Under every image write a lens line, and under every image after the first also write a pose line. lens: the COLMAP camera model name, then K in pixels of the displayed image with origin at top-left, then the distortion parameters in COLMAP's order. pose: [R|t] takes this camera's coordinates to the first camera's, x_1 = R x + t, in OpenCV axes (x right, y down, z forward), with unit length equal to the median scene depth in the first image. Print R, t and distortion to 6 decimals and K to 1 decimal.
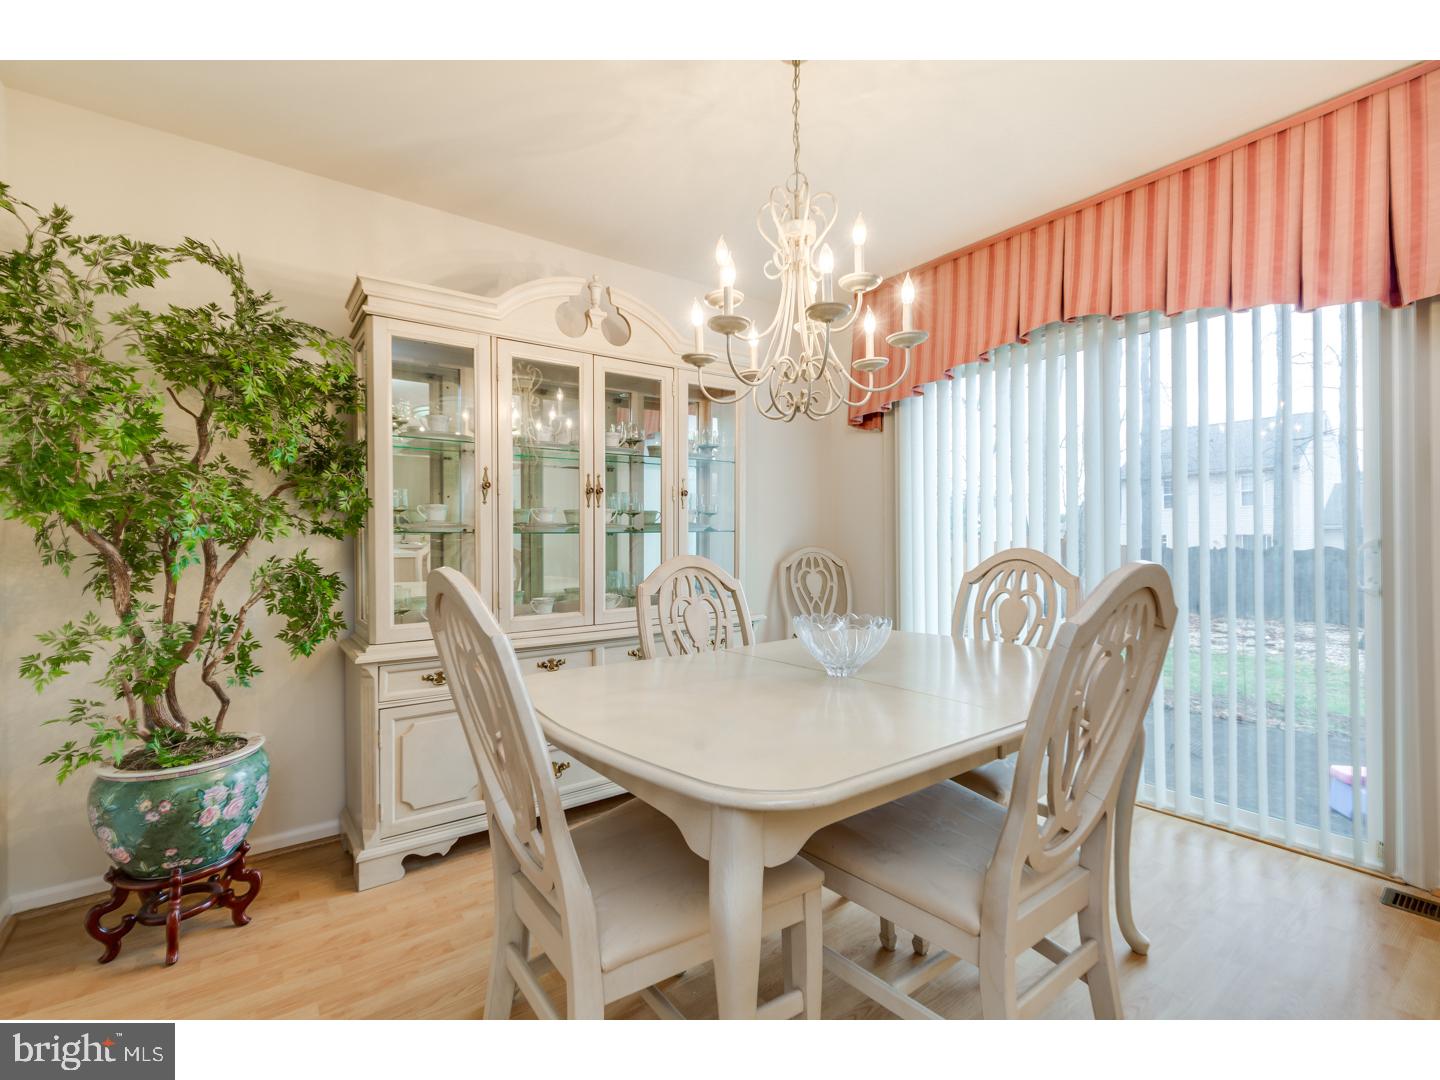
lens RADIAL K [[646.3, 0, 716.8], [0, 646.3, 538.8], [0, 0, 1]] dist [0.002681, -0.000500]
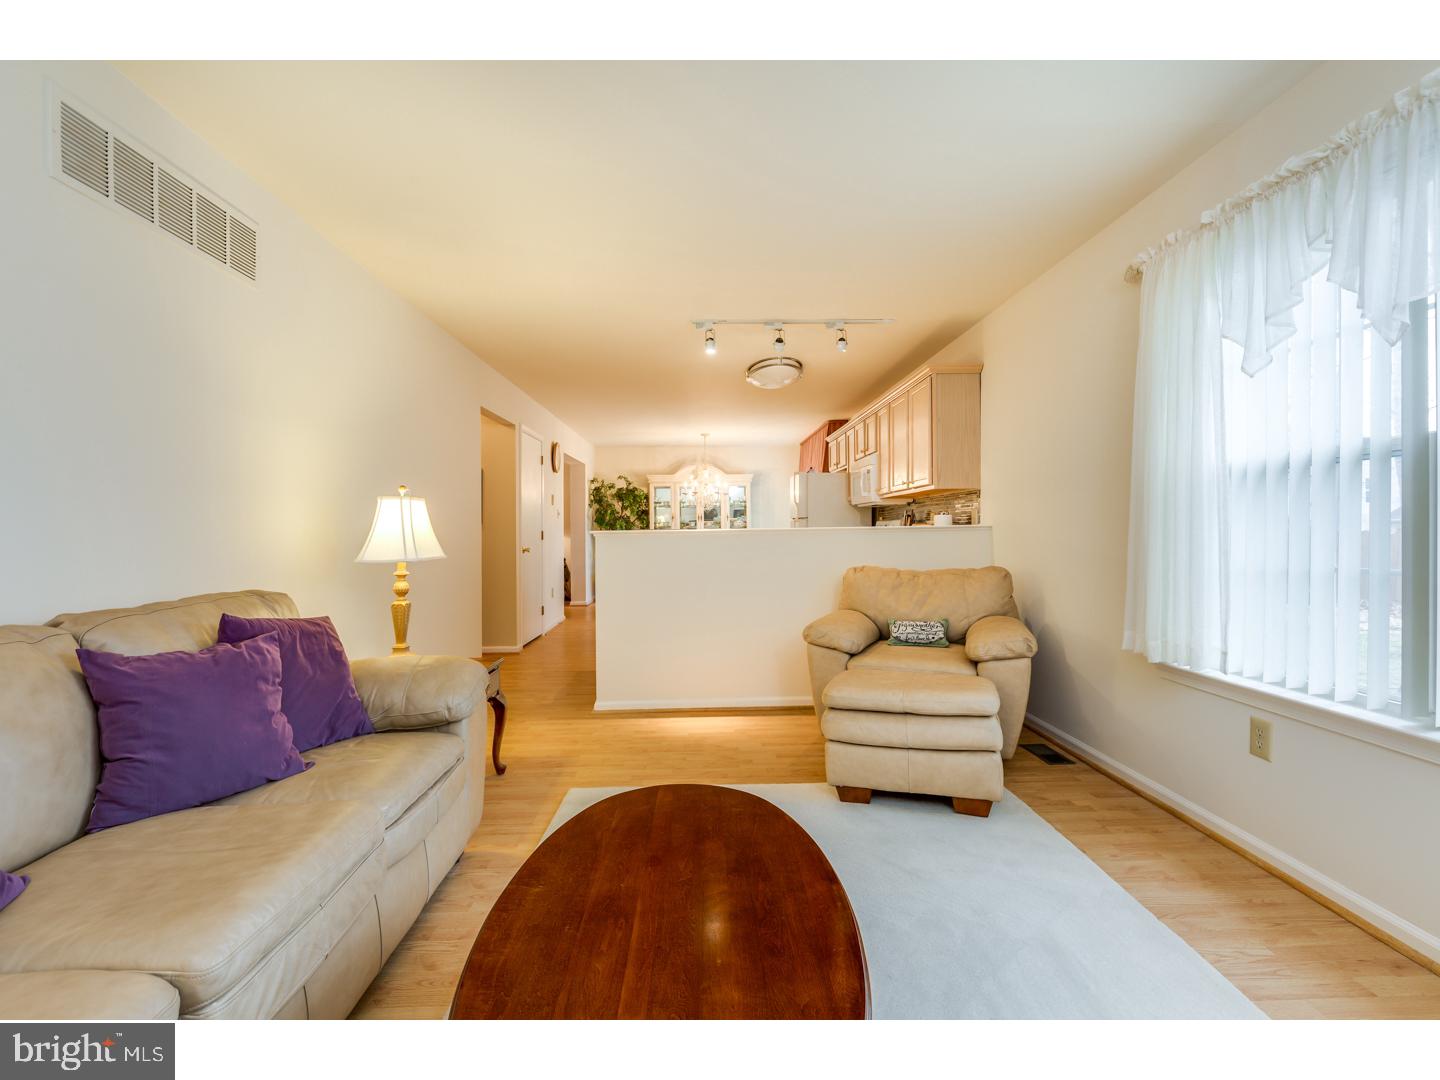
lens RADIAL K [[646.3, 0, 716.8], [0, 646.3, 538.8], [0, 0, 1]] dist [0.002681, -0.000500]
pose [[0.819755, 0.009868, -0.572630, 2.911128], [0.002954, 0.999765, 0.021457, -0.037338], [0.572707, -0.019281, 0.819533, -2.935409]]
